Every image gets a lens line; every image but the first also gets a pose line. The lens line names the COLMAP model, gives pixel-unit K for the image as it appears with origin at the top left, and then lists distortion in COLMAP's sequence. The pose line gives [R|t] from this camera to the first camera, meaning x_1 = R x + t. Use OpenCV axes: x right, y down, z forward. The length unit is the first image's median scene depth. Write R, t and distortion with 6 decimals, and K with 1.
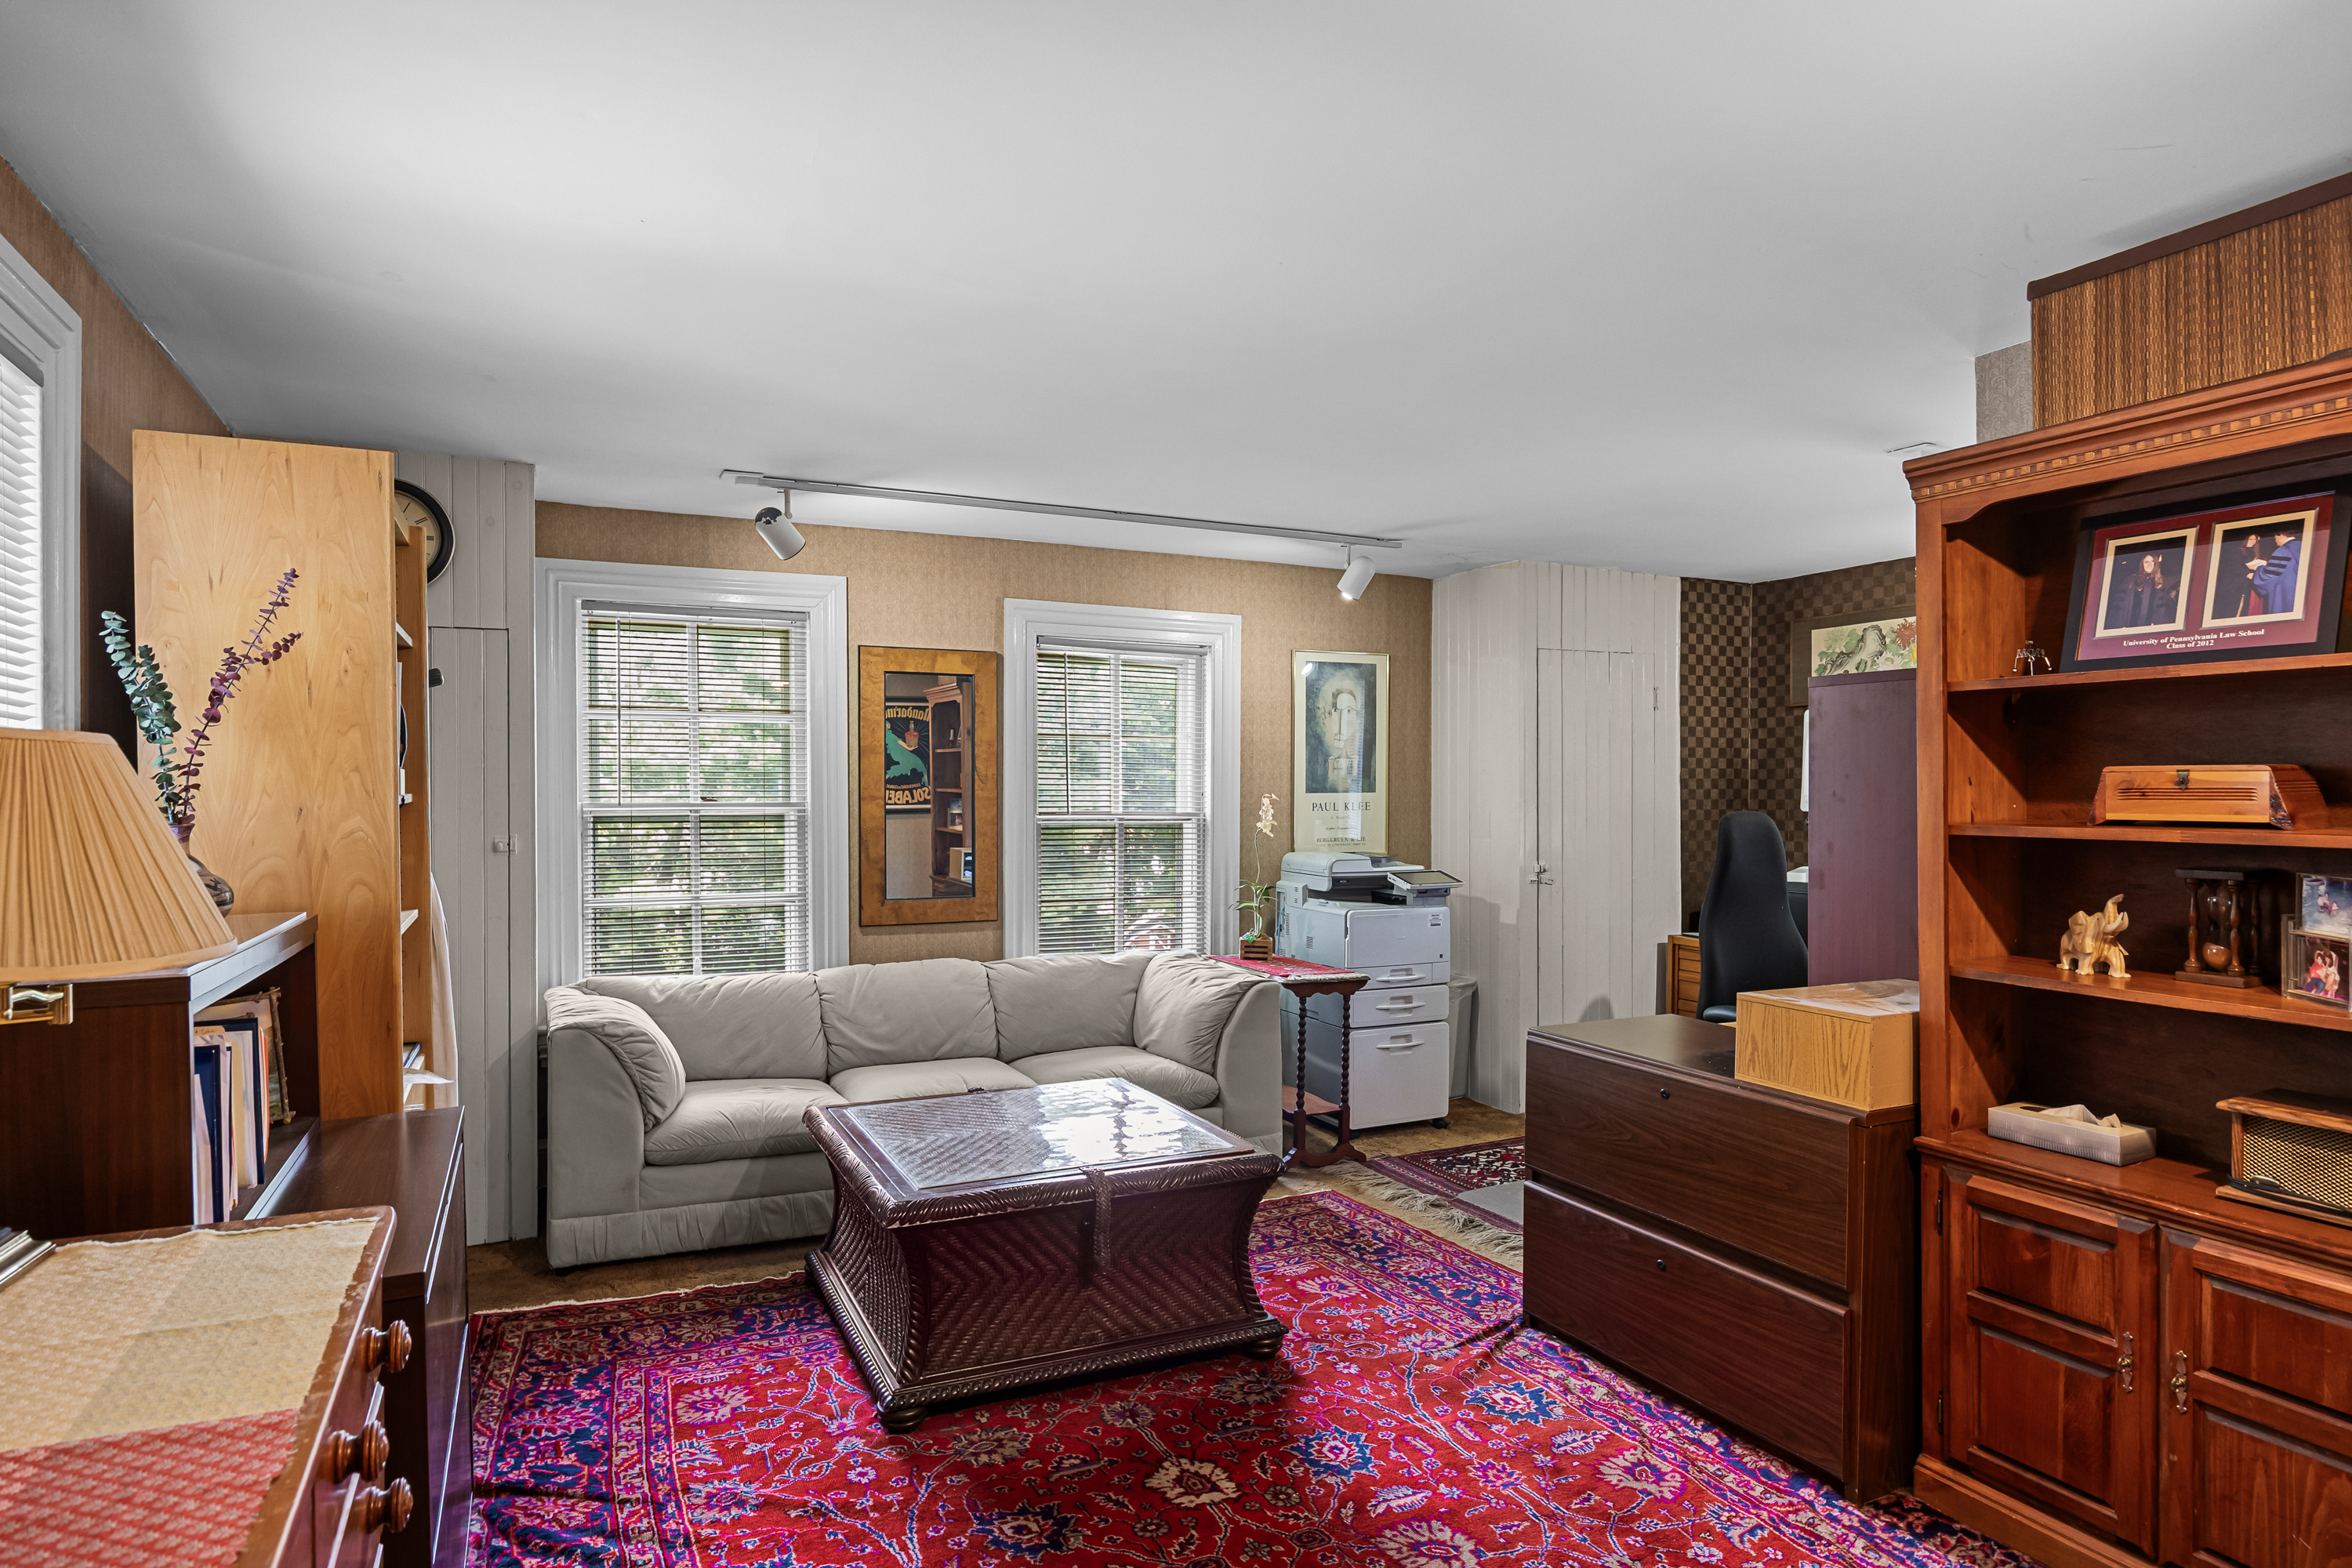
lens RADIAL K [[1330.2, 0, 1174.9], [0, 1330.2, 799.7], [0, 0, 1]] dist [-0.001085, 0.000728]
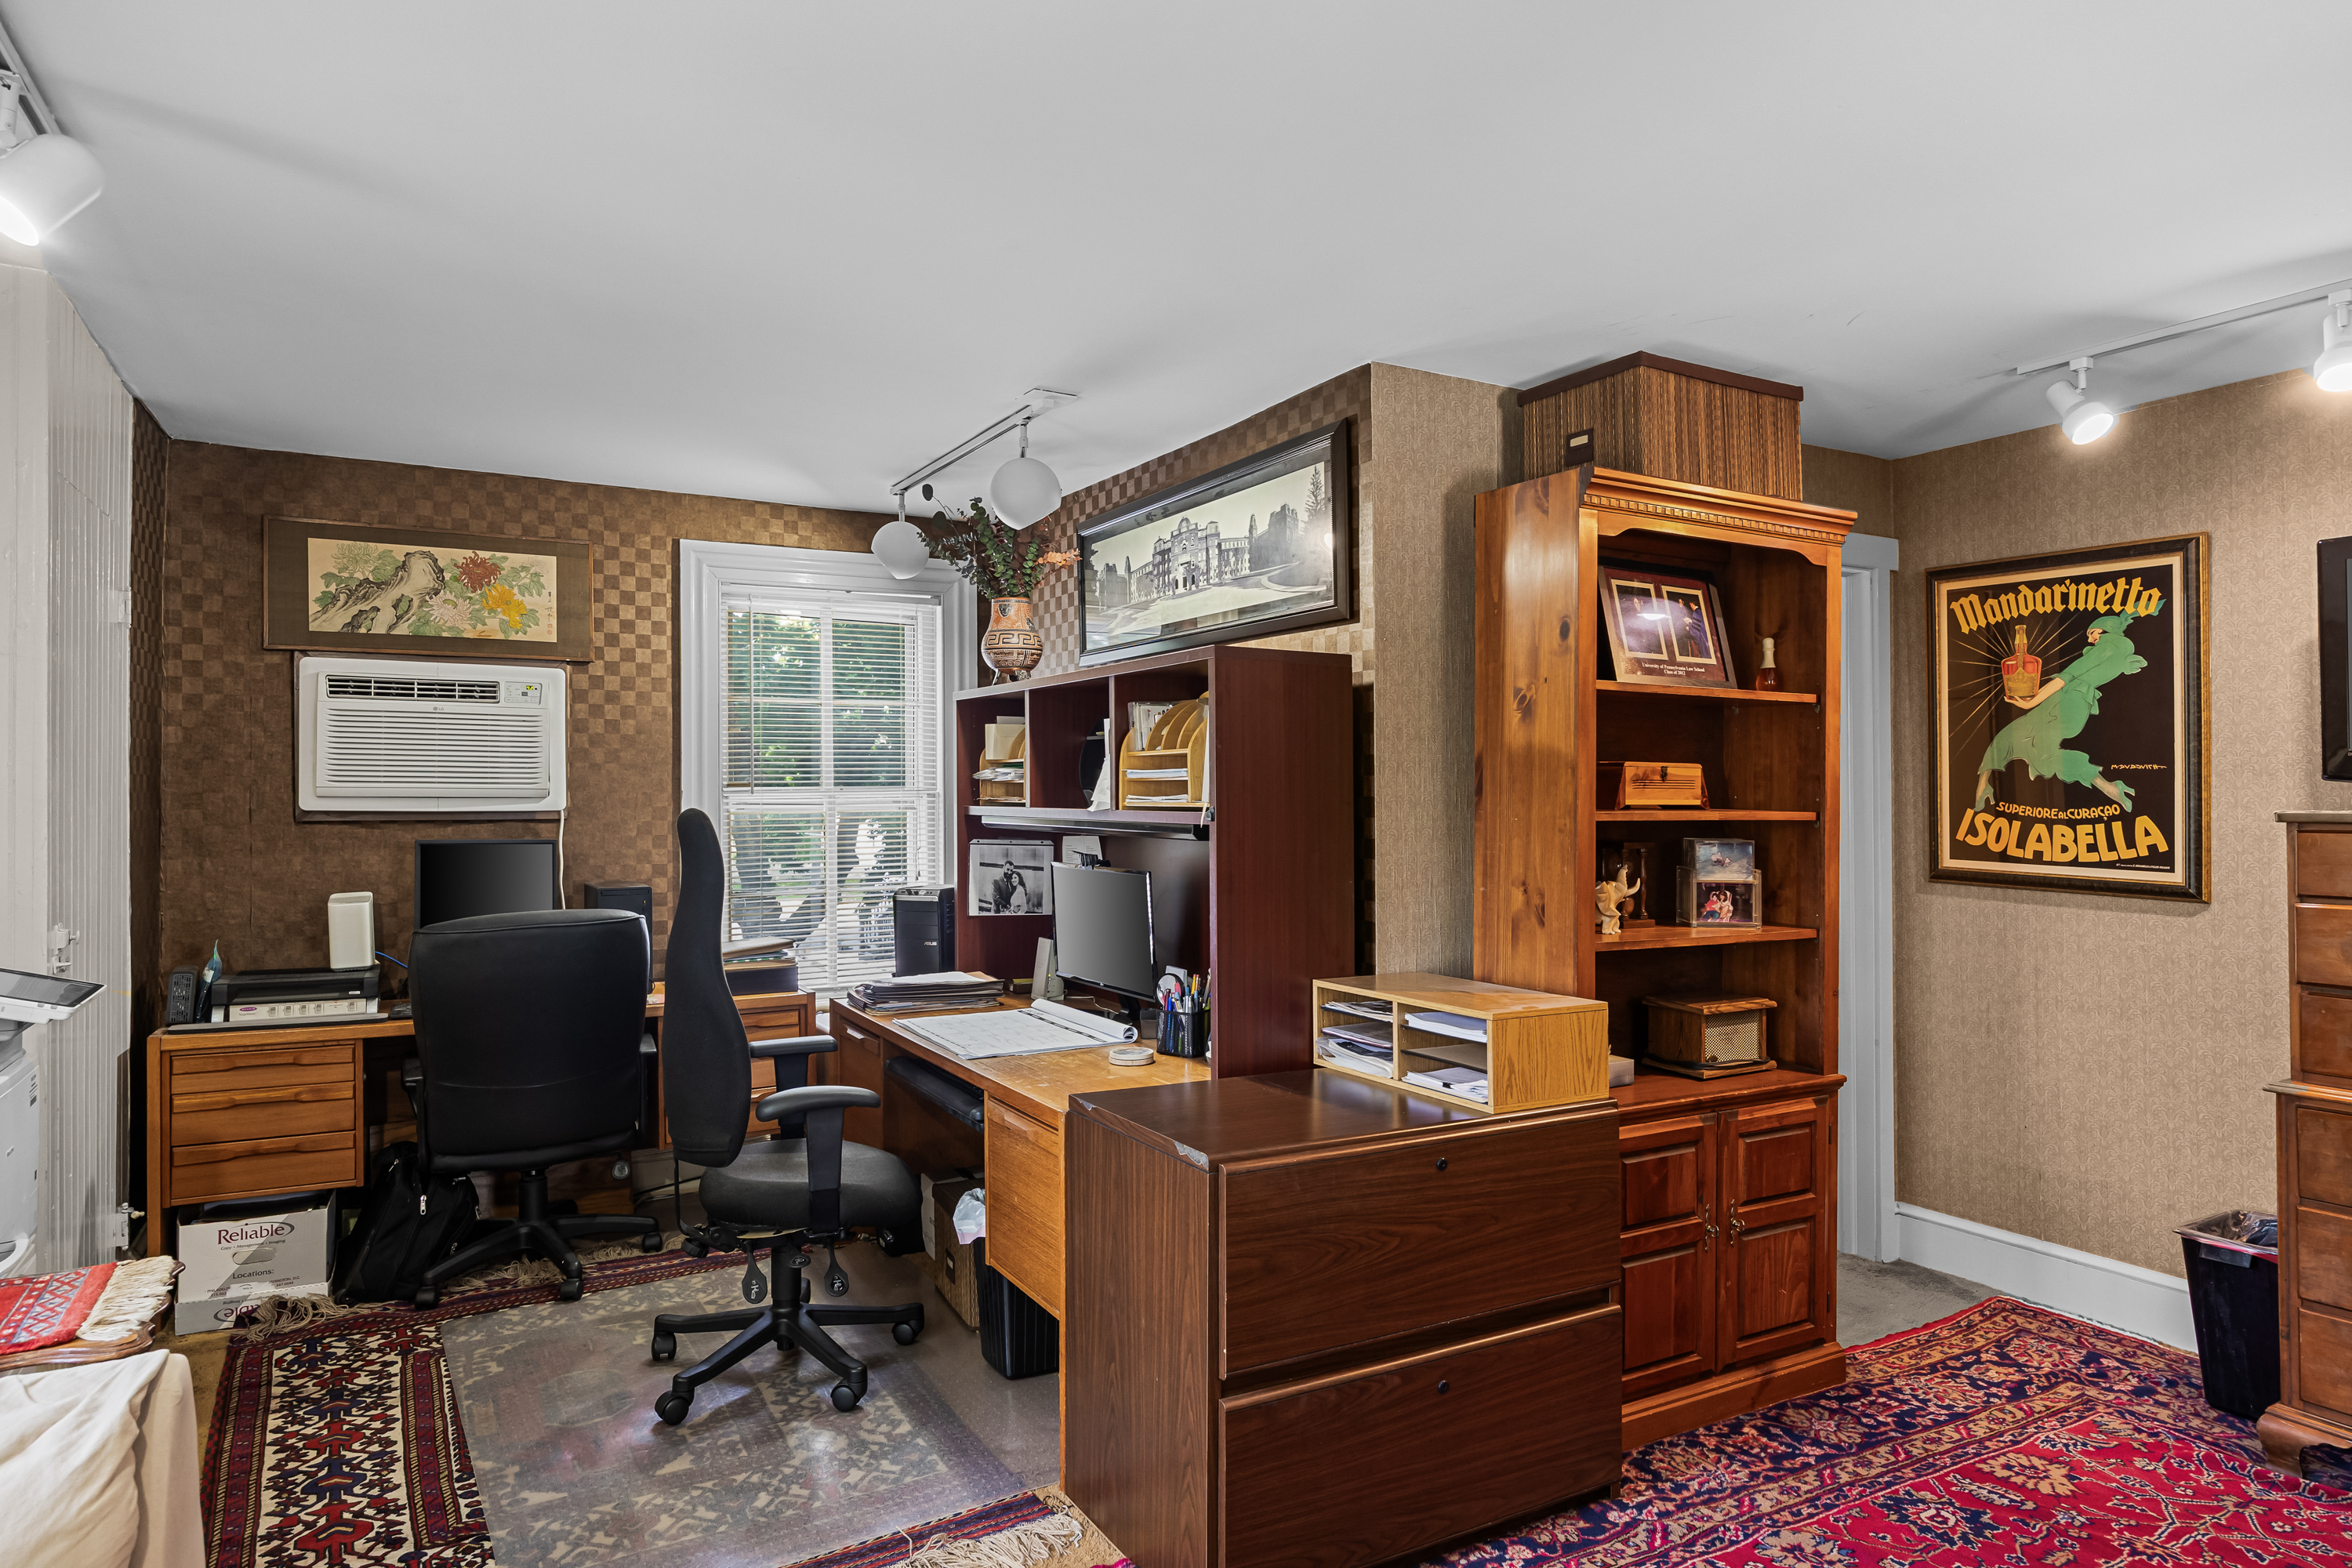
lens RADIAL K [[1330.2, 0, 1176.0], [0, 1330.2, 775.2], [0, 0, 1]] dist [-0.001085, 0.000728]
pose [[-0.057762, 0.015382, 0.998212, -0.460142], [0.002840, 0.999880, -0.015243, 0.004940], [-0.998326, 0.001955, -0.057799, 1.360553]]
